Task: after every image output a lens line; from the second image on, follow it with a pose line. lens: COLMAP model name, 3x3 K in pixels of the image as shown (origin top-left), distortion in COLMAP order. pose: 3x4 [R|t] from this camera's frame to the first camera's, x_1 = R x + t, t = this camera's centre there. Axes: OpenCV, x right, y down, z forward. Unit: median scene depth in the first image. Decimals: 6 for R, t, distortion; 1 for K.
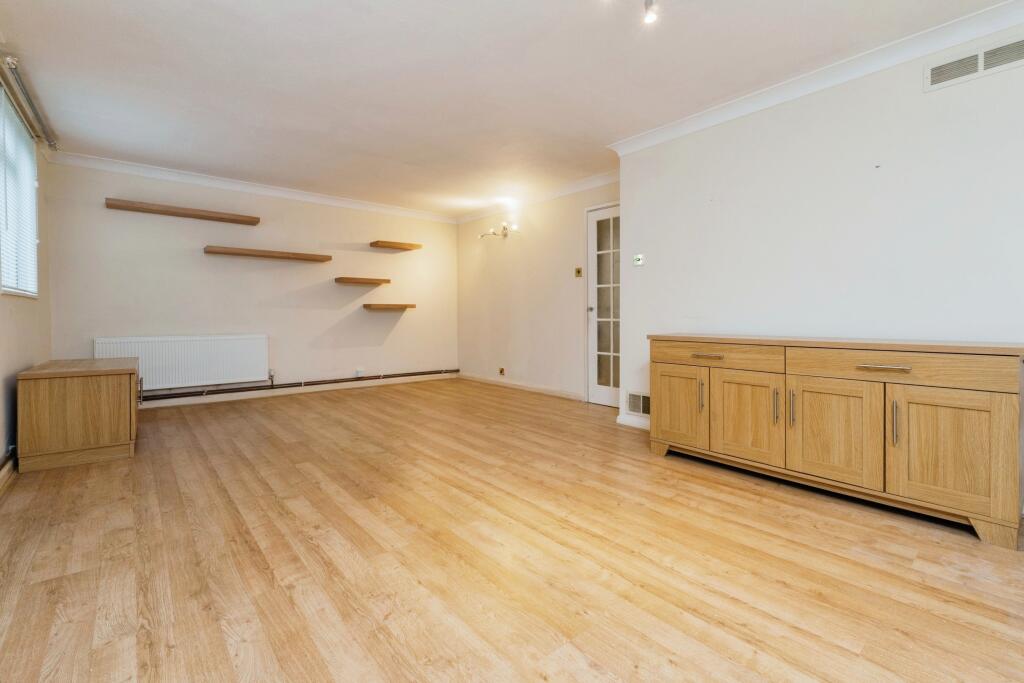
lens RADIAL K [[457.7, 0, 510.5], [0, 457.7, 327.1], [0, 0, 1]] dist [0.000706, 0.000232]
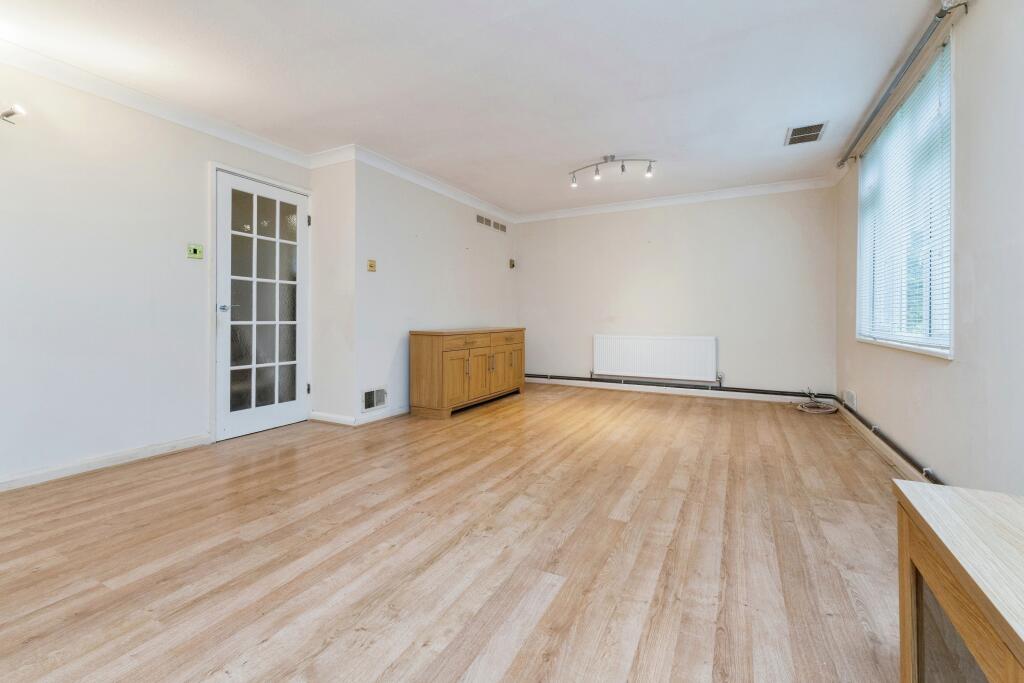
lens RADIAL K [[448.4, 0, 499.1], [0, 448.4, 313.5], [0, 0, 1]] dist [-0.001755, -0.000035]
pose [[-0.373357, 0.006660, 0.927664, -1.169103], [0.020834, 0.999782, 0.001207, -0.042593], [-0.927454, 0.019777, -0.373415, 1.595312]]
